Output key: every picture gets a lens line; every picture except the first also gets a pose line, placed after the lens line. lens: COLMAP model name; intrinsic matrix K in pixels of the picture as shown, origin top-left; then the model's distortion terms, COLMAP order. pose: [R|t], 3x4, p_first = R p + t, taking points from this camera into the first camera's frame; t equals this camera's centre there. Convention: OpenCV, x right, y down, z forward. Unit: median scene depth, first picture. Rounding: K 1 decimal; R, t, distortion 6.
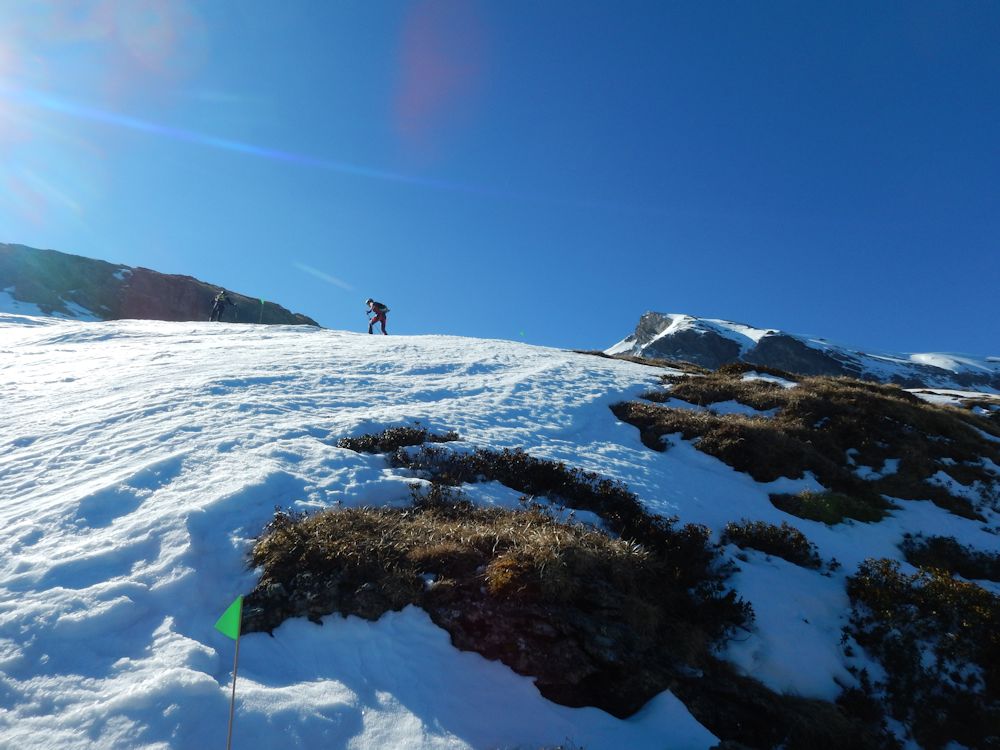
lens RADIAL K [[700.9, 0, 507.1], [0, 700.9, 407.1], [0, 0, 1]] dist [0.010872, -0.000362]
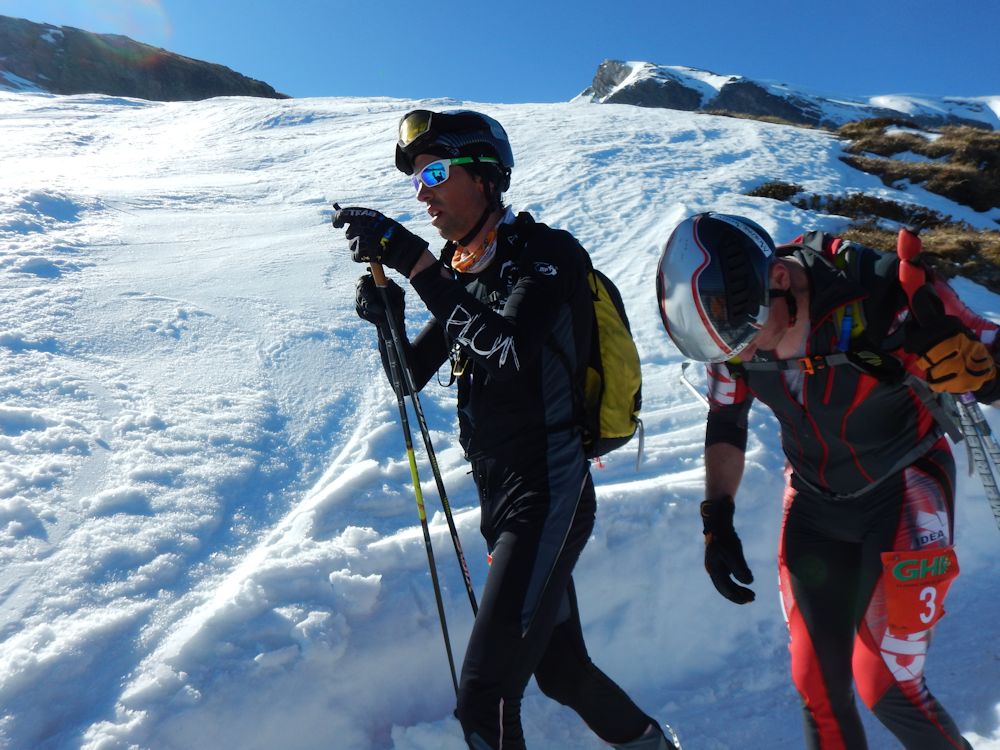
lens RADIAL K [[711.7, 0, 504.0], [0, 711.7, 388.4], [0, 0, 1]] dist [0.009375, 0.005467]
pose [[0.995290, -0.067623, 0.069464, -0.568936], [0.044674, 0.955855, 0.290423, -0.009654], [-0.086037, -0.285952, 0.954374, -0.293095]]
